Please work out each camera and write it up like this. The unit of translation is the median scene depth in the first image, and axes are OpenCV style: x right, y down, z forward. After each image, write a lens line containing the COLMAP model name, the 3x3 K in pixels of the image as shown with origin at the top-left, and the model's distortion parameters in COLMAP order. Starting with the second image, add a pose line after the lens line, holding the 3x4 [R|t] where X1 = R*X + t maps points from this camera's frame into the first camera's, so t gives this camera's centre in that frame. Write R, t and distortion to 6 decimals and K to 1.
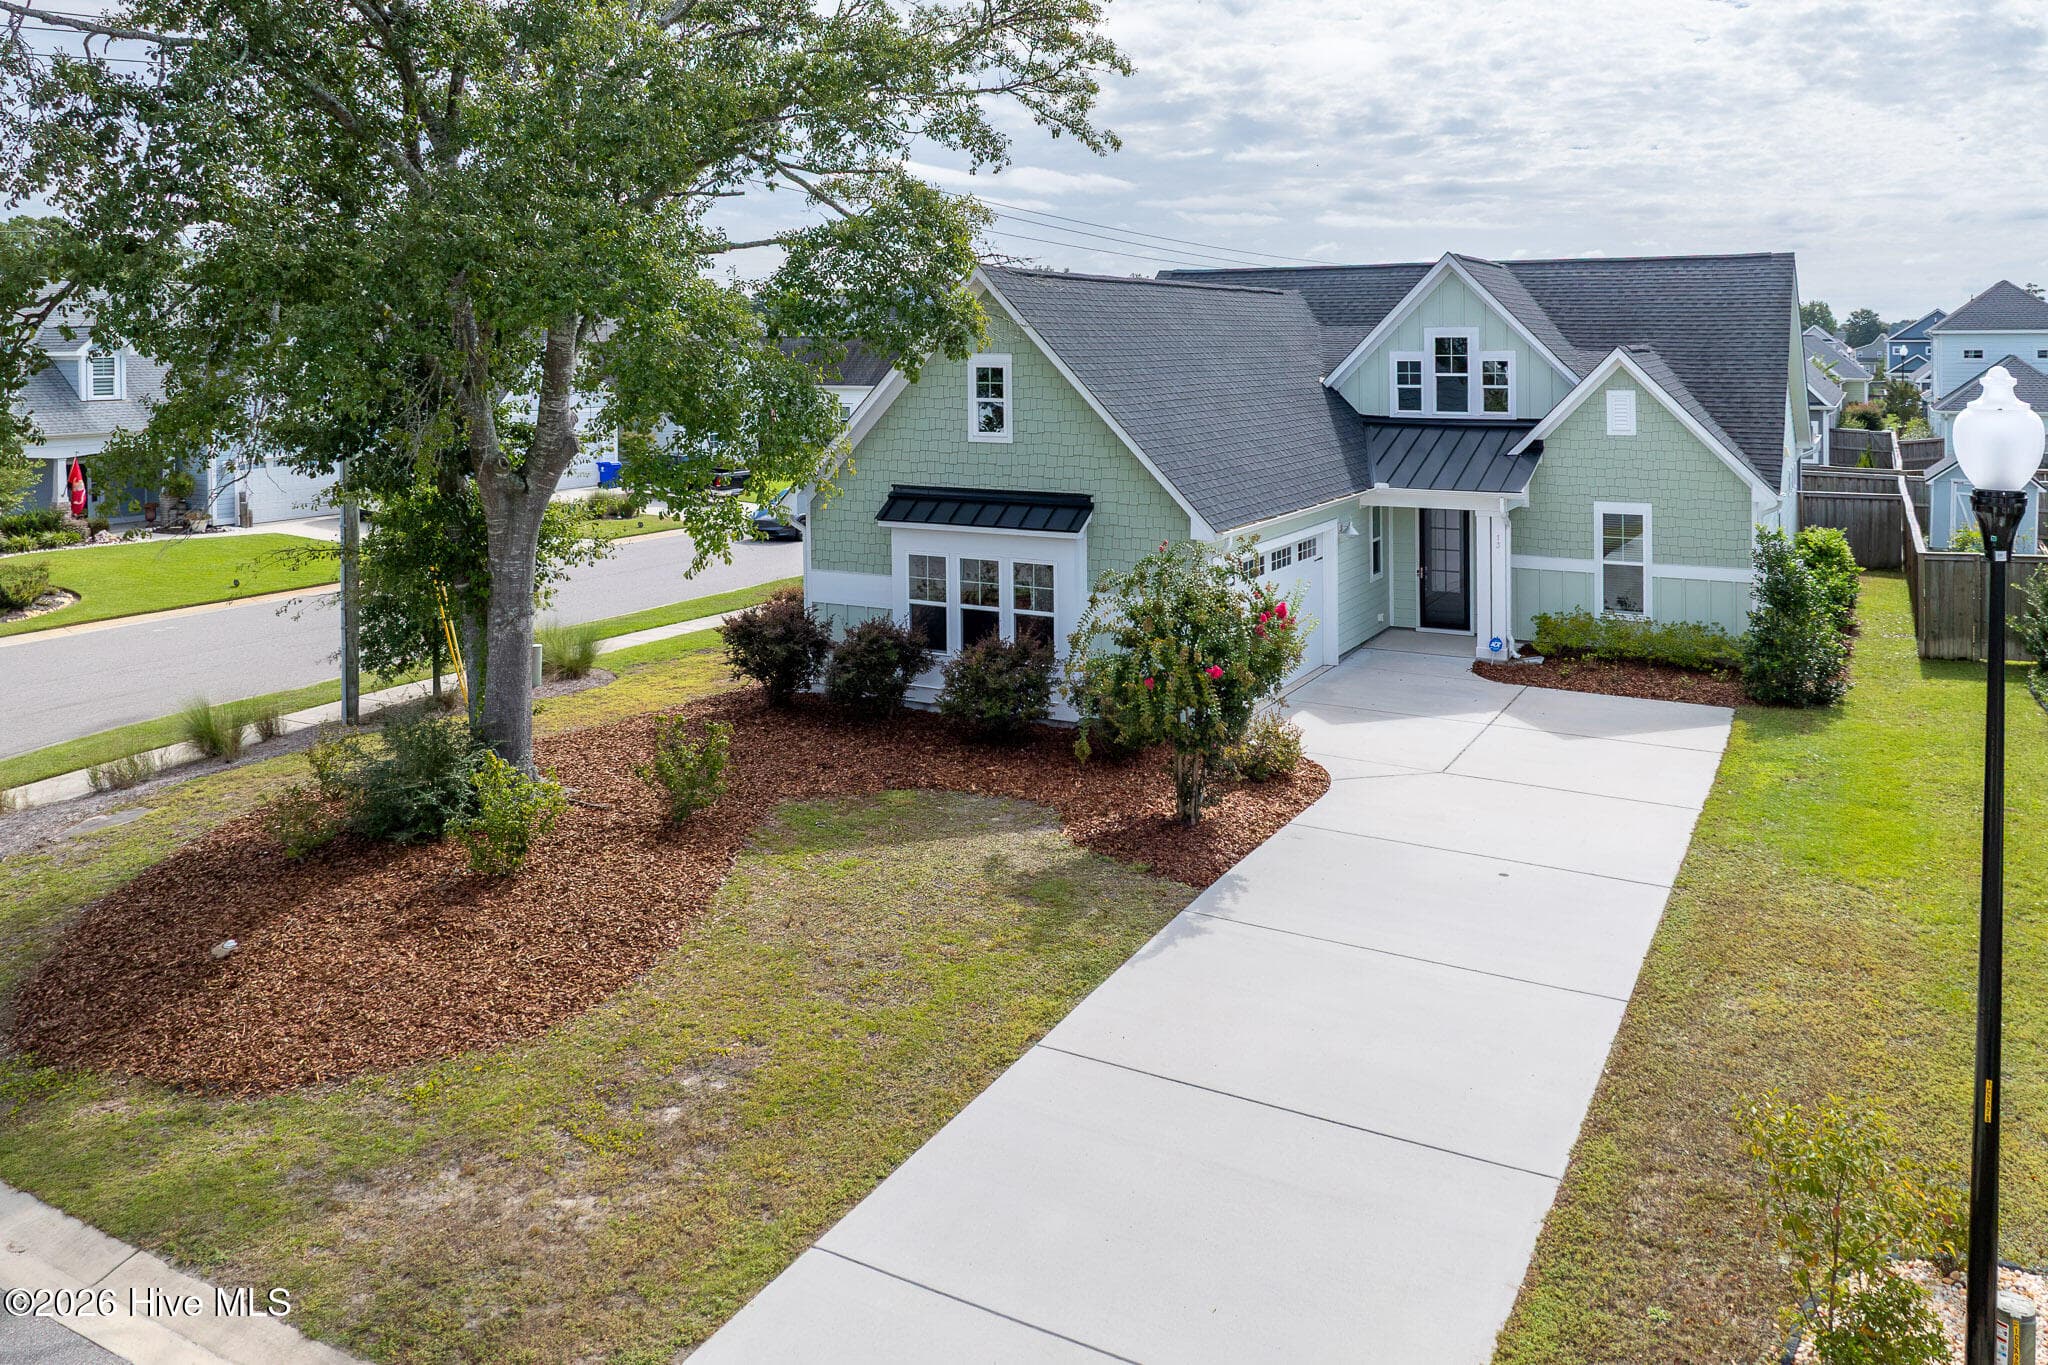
lens RADIAL K [[1497.8, 0, 1019.2], [0, 1497.8, 338.3], [0, 0, 1]] dist [-0.024075, -0.005174]
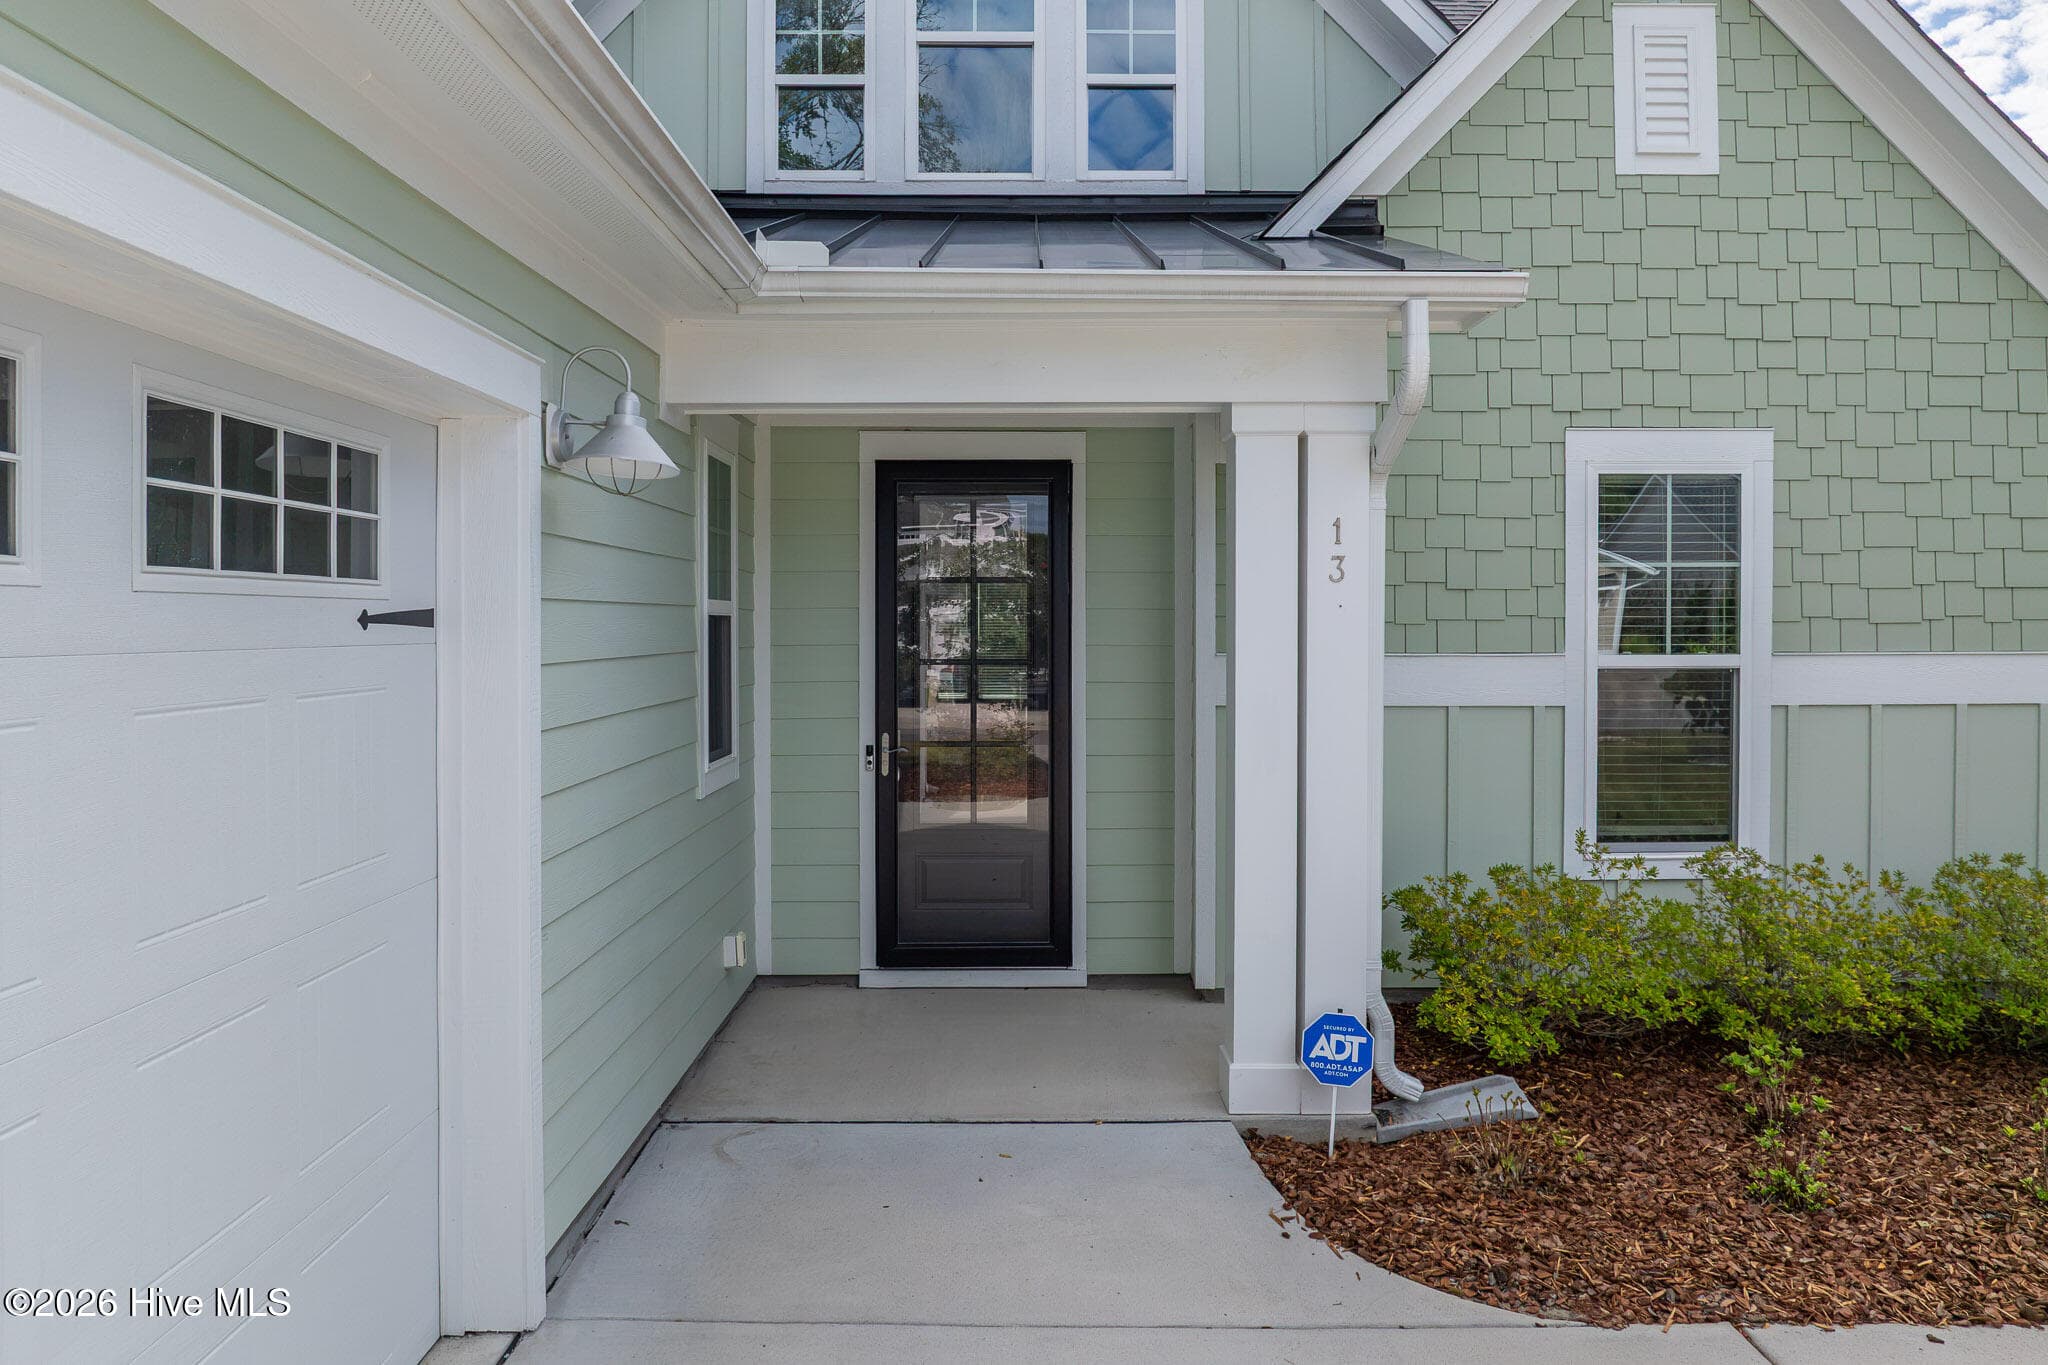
lens RADIAL K [[1473.5, 0, 1032.6], [0, 1473.5, 636.0], [0, 0, 1]] dist [-0.059514, -0.002316]
pose [[0.866359, 0.003132, 0.499411, 0.199764], [-0.008483, 0.999928, 0.008447, 0.160877], [-0.499349, -0.011555, 0.866324, 0.925232]]
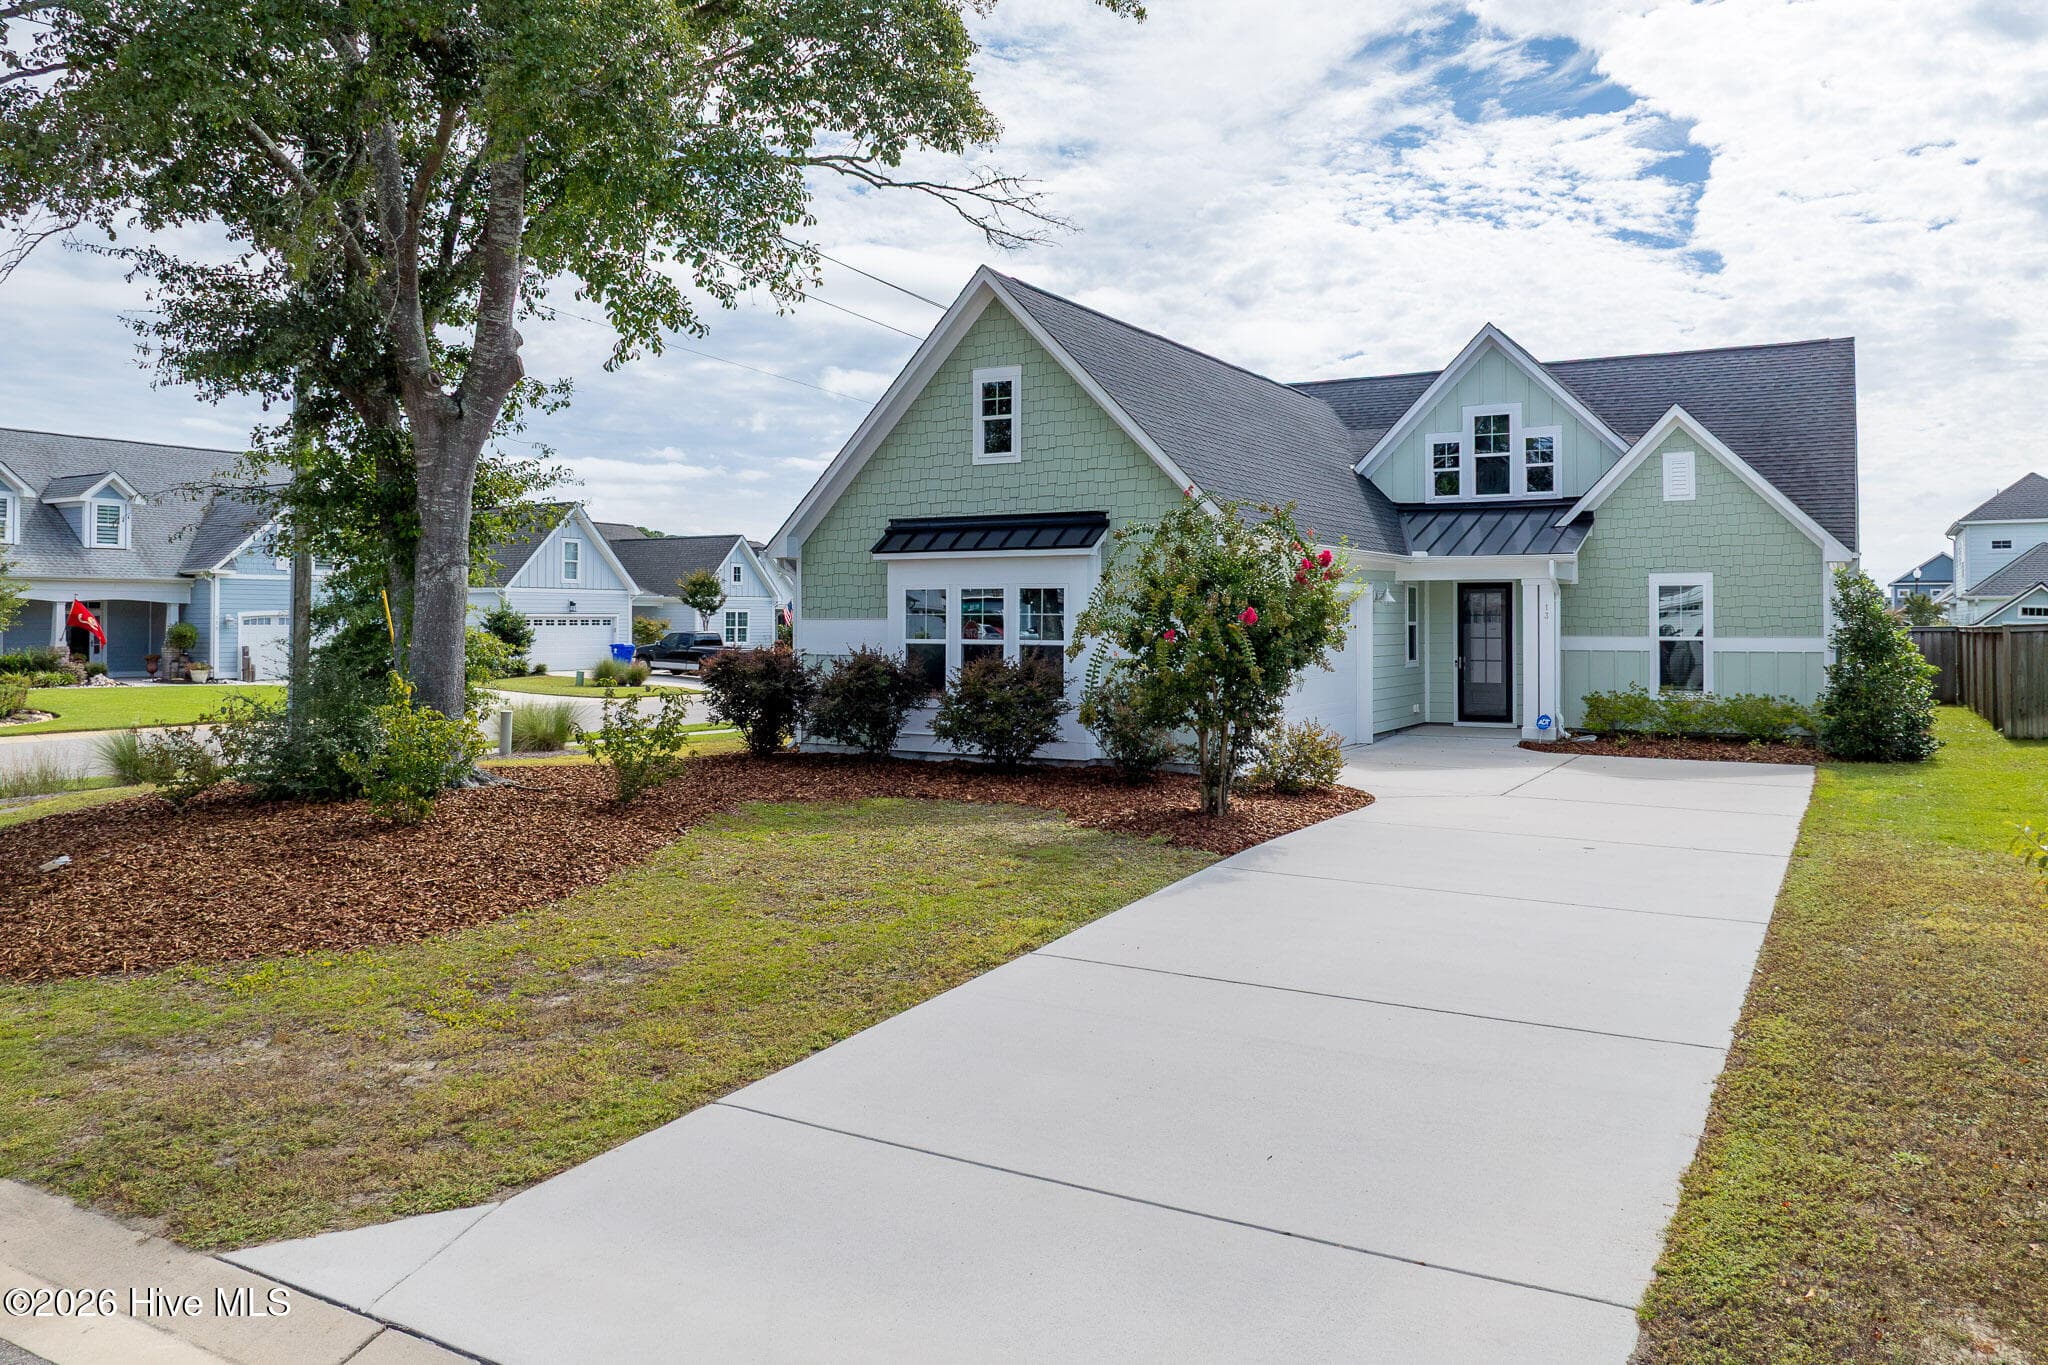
lens RADIAL K [[1436.0, 0, 1026.5], [0, 1436.0, 582.2], [0, 0, 1]] dist [-0.036045, 0.005357]
pose [[0.999881, 0.012253, -0.009389, 0.007799], [-0.012488, 0.999600, -0.025359, 0.158939], [0.009075, 0.025474, 0.999634, 0.124249]]
